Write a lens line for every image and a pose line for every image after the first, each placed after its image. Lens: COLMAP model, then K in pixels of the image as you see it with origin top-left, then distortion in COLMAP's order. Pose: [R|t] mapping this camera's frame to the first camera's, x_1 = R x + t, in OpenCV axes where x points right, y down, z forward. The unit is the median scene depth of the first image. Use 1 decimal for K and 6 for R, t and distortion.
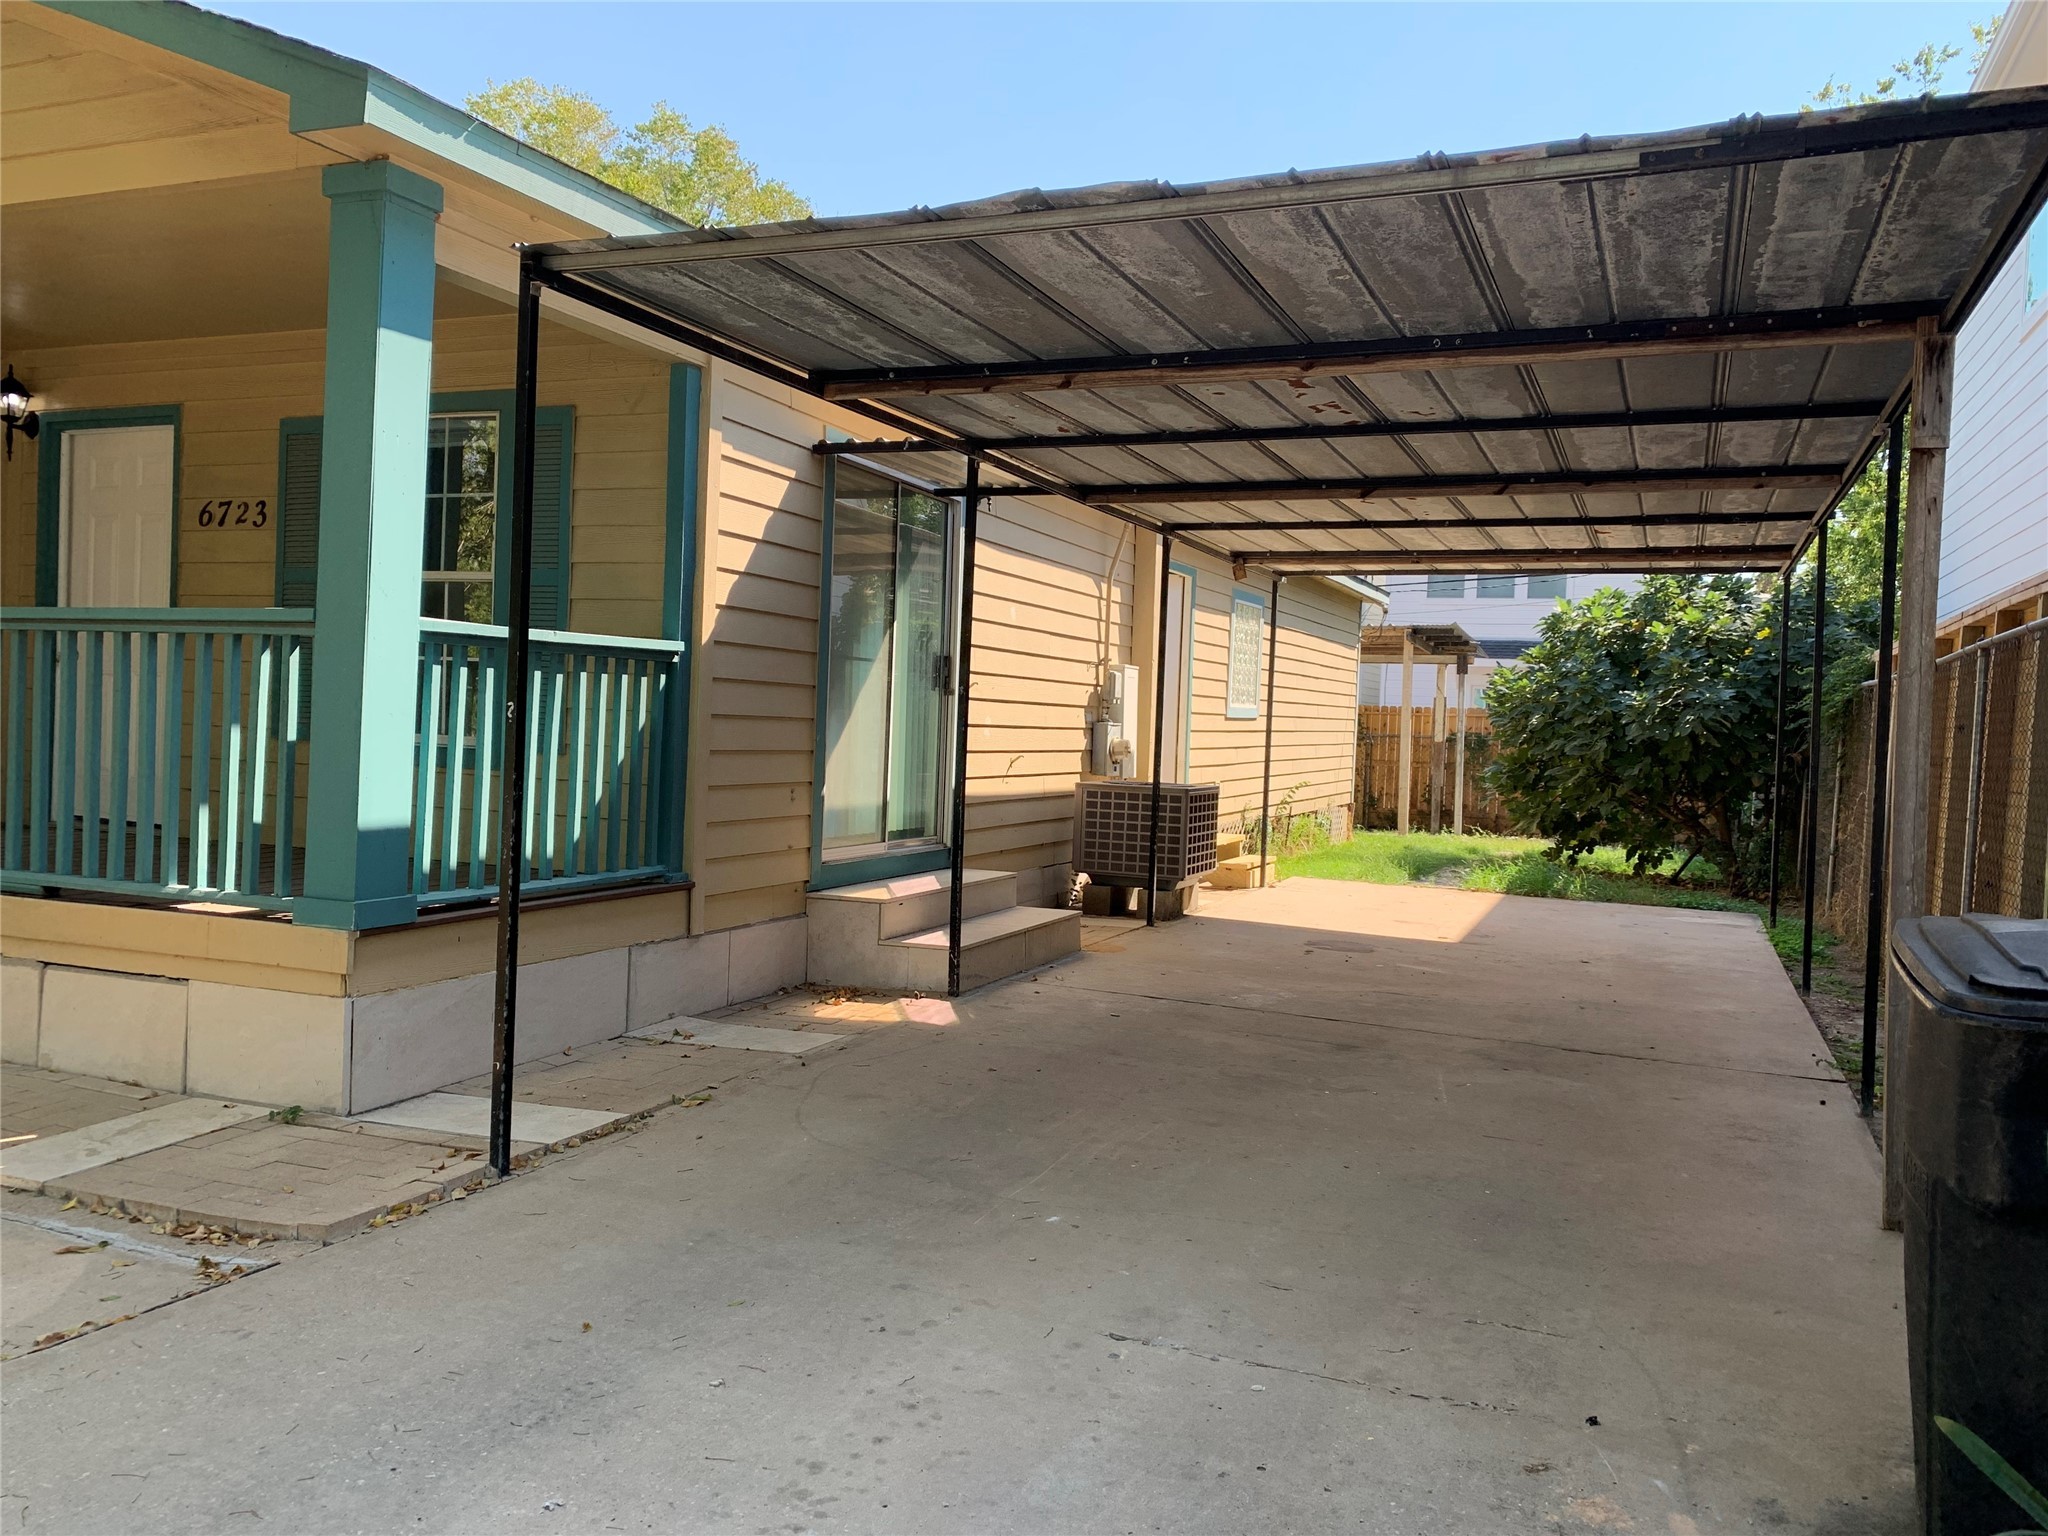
lens RADIAL K [[1563.6, 0, 1024.0], [0, 1563.6, 768.0], [0, 0, 1]] dist [0.039524, -0.033393]
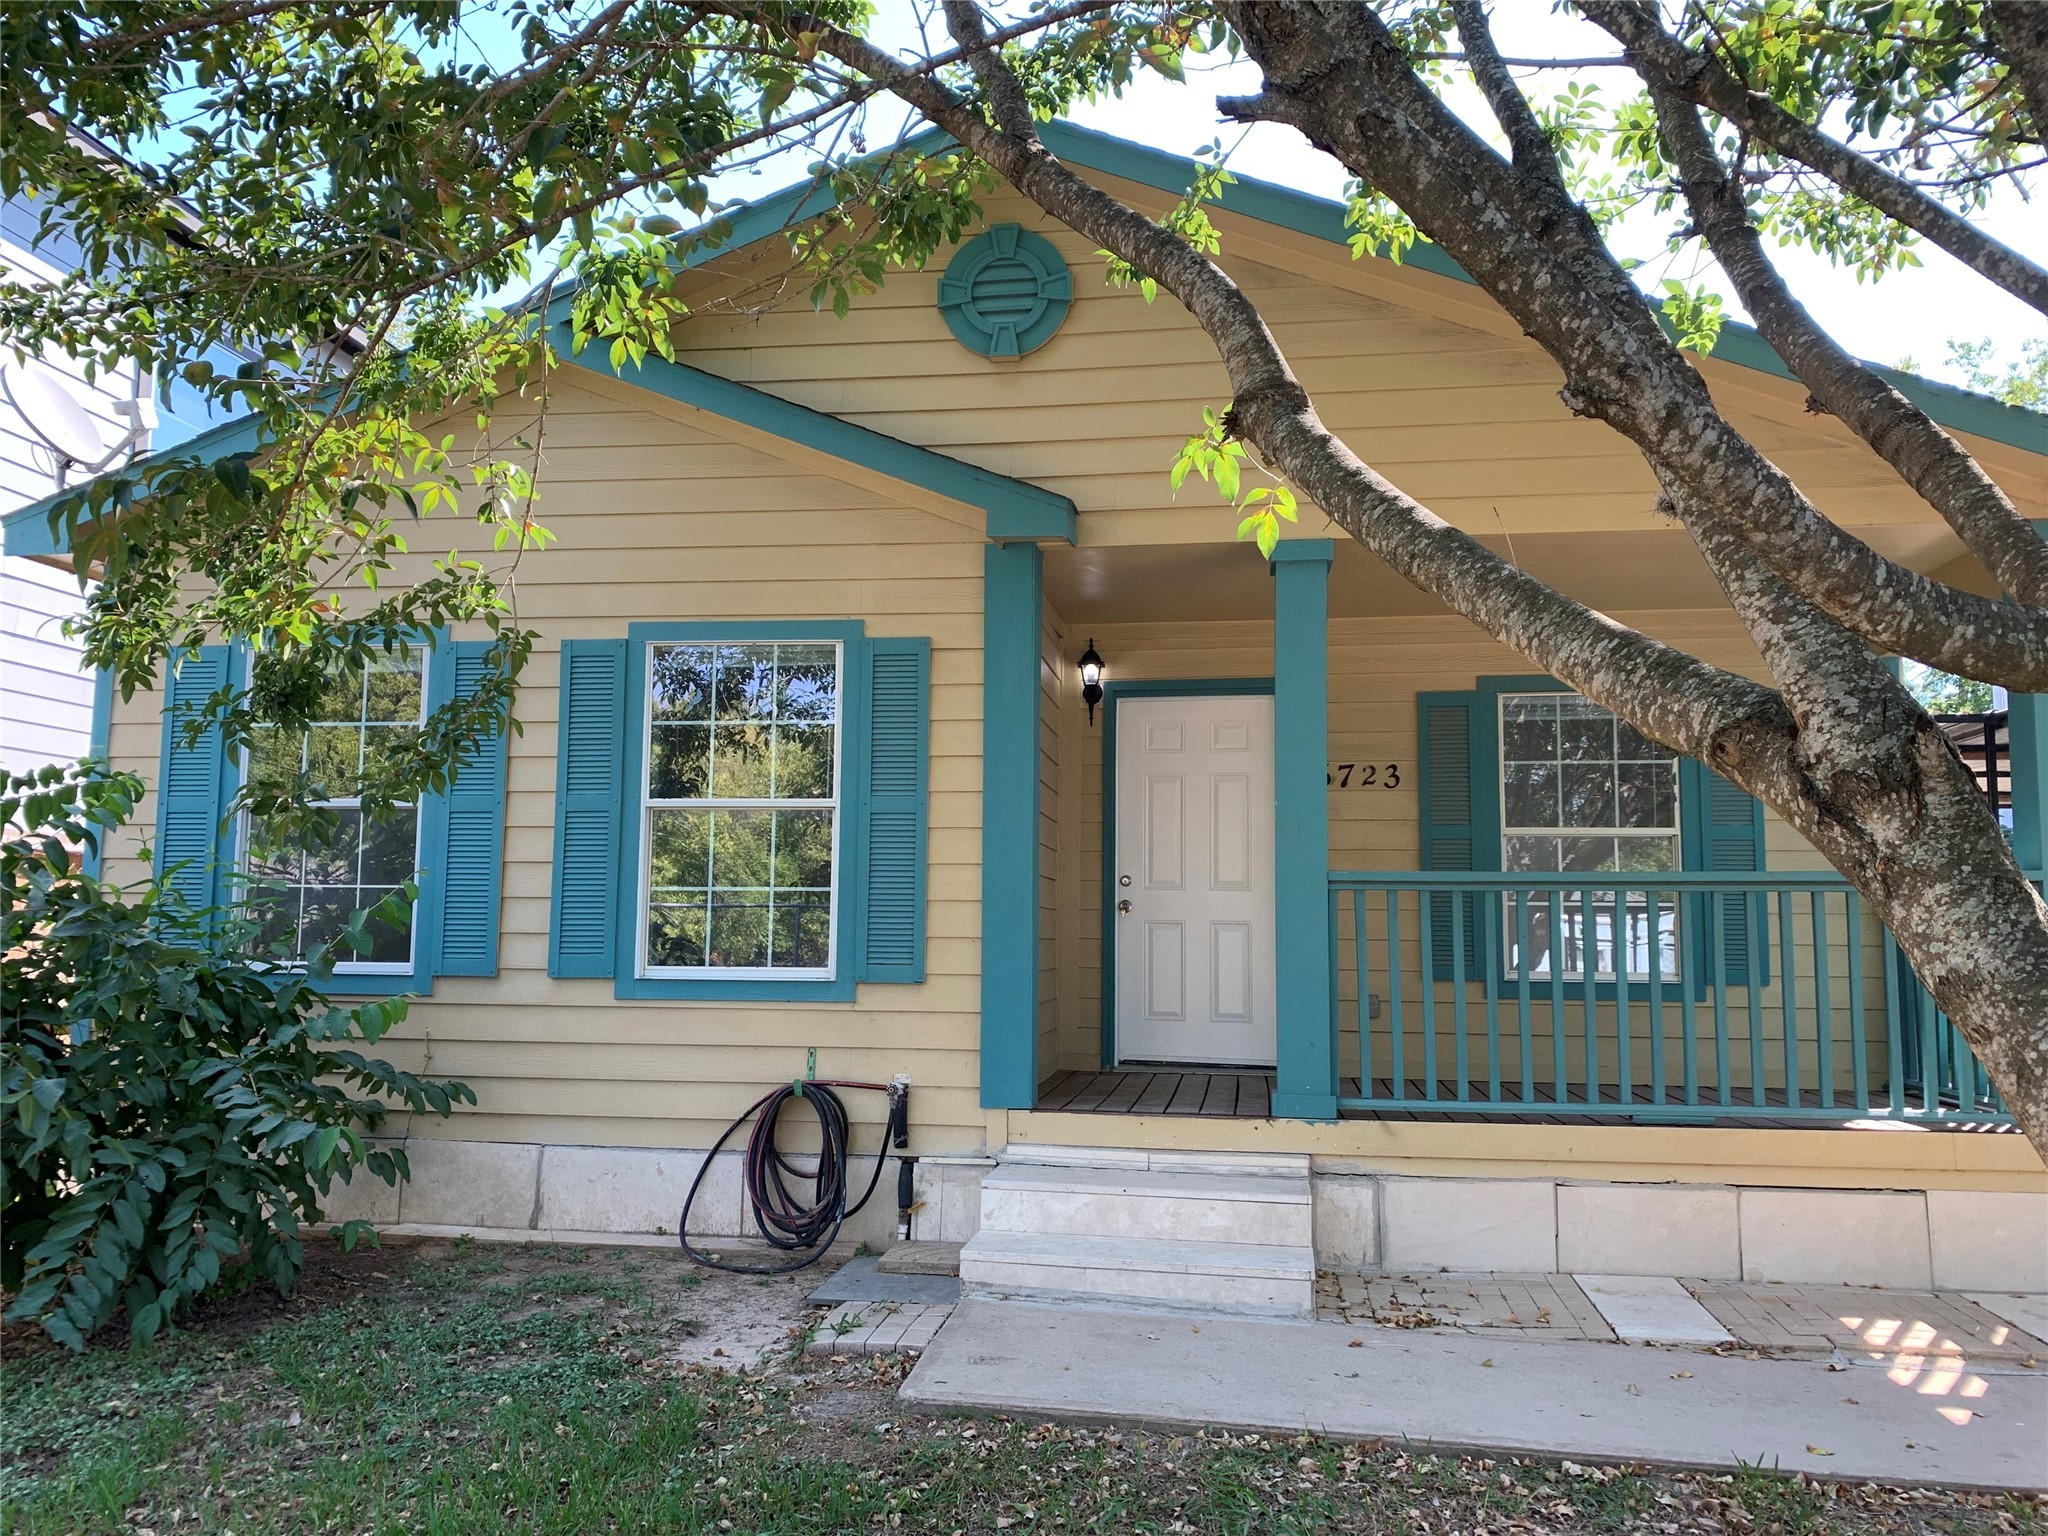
lens RADIAL K [[1571.5, 0, 1013.2], [0, 1571.5, 771.8], [0, 0, 1]] dist [0.031925, -0.027209]
pose [[0.967023, -0.001544, 0.254686, -1.403704], [0.036340, 0.990587, -0.131976, -0.038630], [-0.252085, 0.136879, 0.957976, 0.010175]]
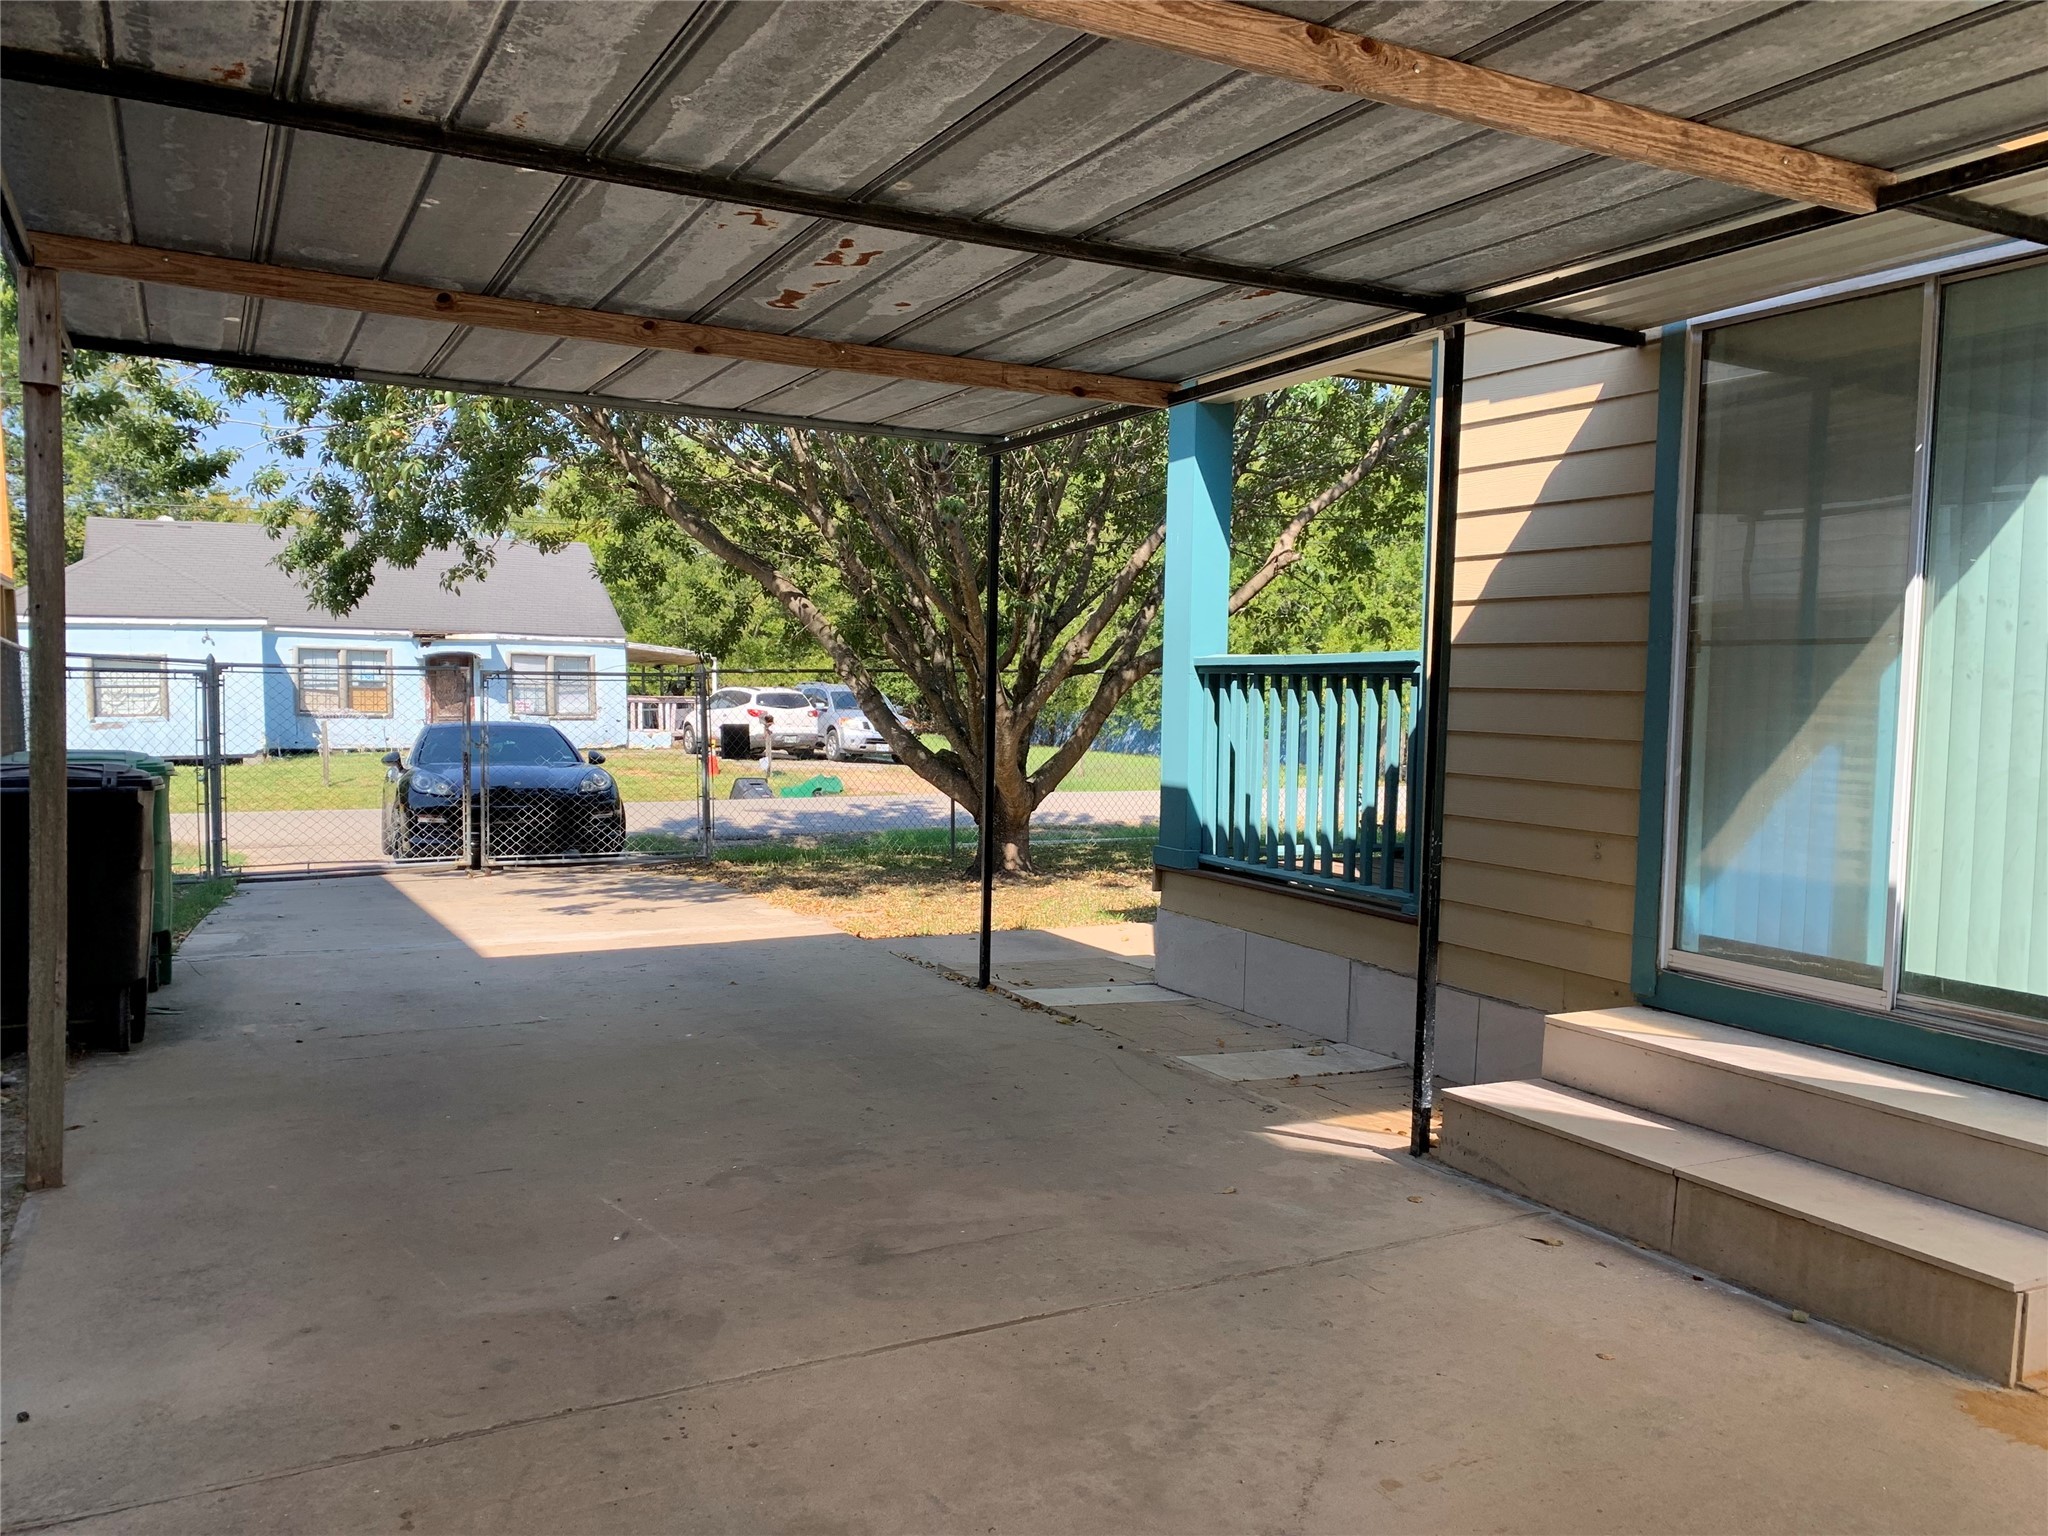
lens RADIAL K [[1571.5, 0, 1013.2], [0, 1571.5, 771.8], [0, 0, 1]] dist [0.031925, -0.027209]
pose [[-0.640761, -0.010653, -0.767667, 0.816458], [-0.072683, 0.996254, 0.046843, -0.045486], [0.764292, 0.085811, -0.639135, 1.818056]]
